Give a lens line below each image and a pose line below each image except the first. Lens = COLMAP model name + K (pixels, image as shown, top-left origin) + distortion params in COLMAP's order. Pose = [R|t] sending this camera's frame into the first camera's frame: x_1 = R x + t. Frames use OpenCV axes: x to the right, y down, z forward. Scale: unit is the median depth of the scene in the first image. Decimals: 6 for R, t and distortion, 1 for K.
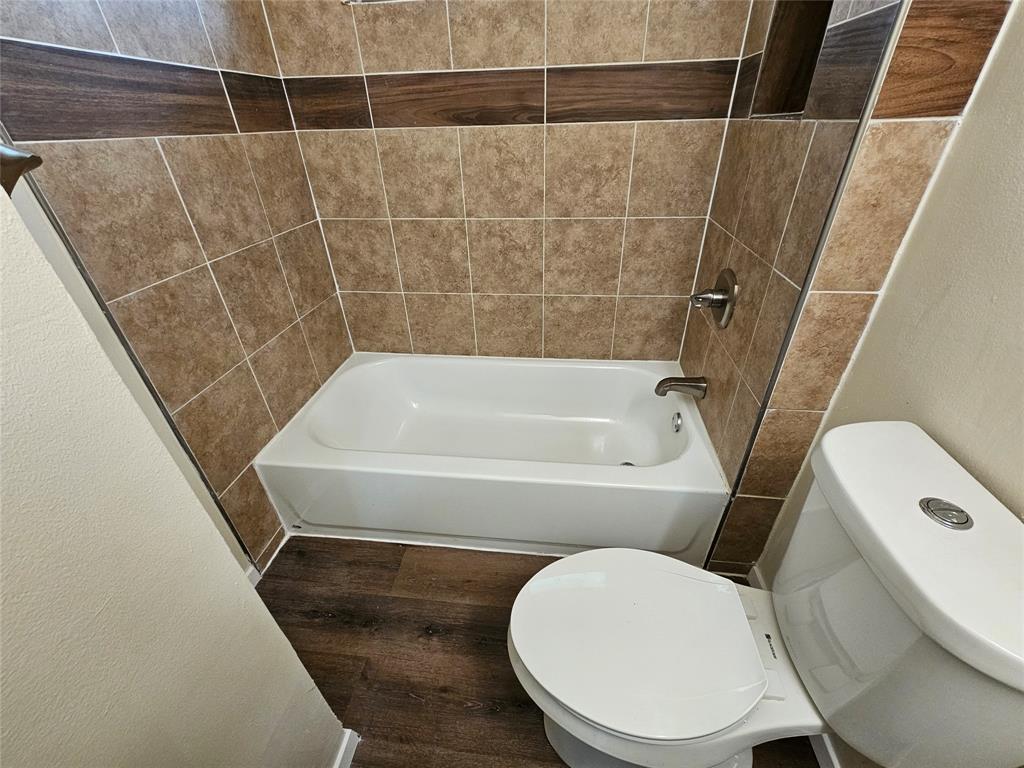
lens RADIAL K [[418.3, 0, 518.0], [0, 418.3, 381.0], [0, 0, 1]] dist [-0.000877, 0.000787]
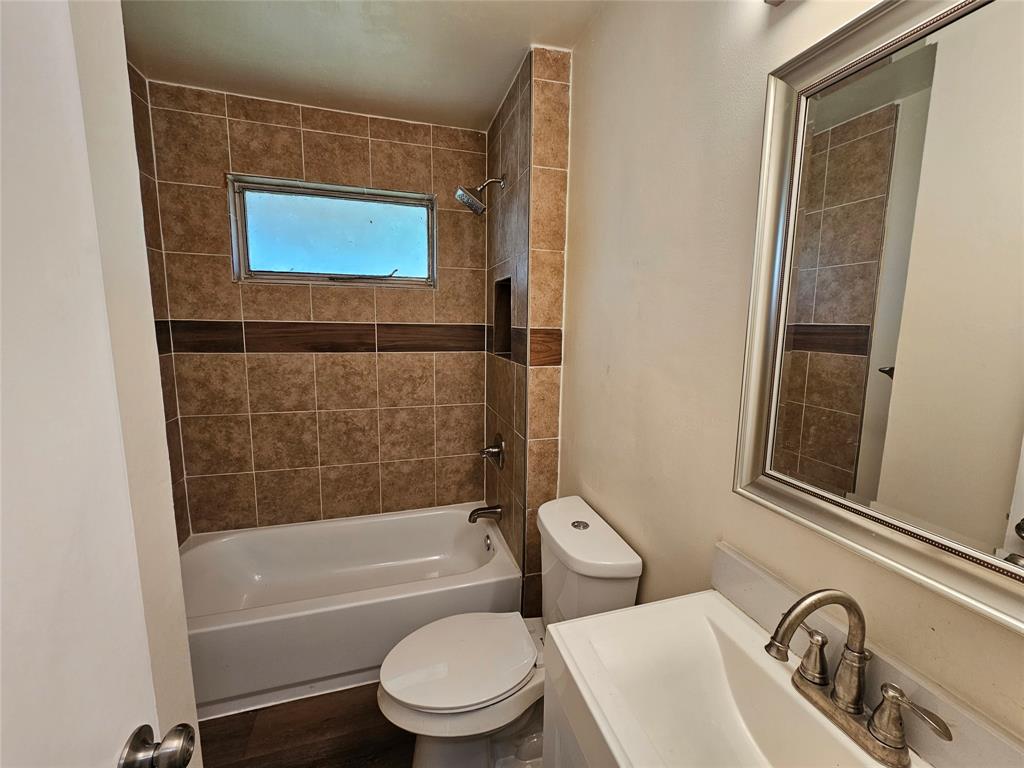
lens RADIAL K [[418.3, 0, 518.0], [0, 418.3, 381.0], [0, 0, 1]] dist [-0.000877, 0.000787]
pose [[0.914264, -0.016427, 0.404785, -0.076285], [0.178388, 0.913419, -0.365846, 0.132113], [-0.363729, 0.406689, 0.838037, -0.403962]]
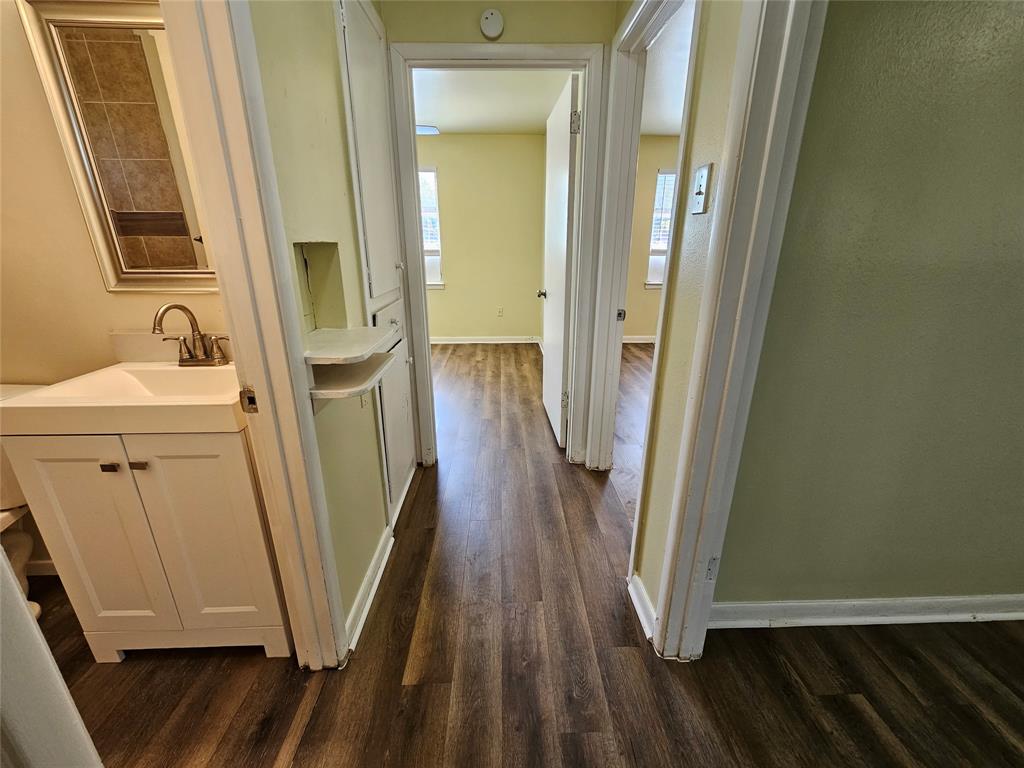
lens RADIAL K [[418.3, 0, 518.0], [0, 418.3, 381.0], [0, 0, 1]] dist [-0.000877, 0.000787]
pose [[-0.147335, -0.287599, 0.946351, -0.582698], [0.524418, 0.788521, 0.321279, 0.415327], [-0.838617, 0.543619, 0.034646, -0.626476]]
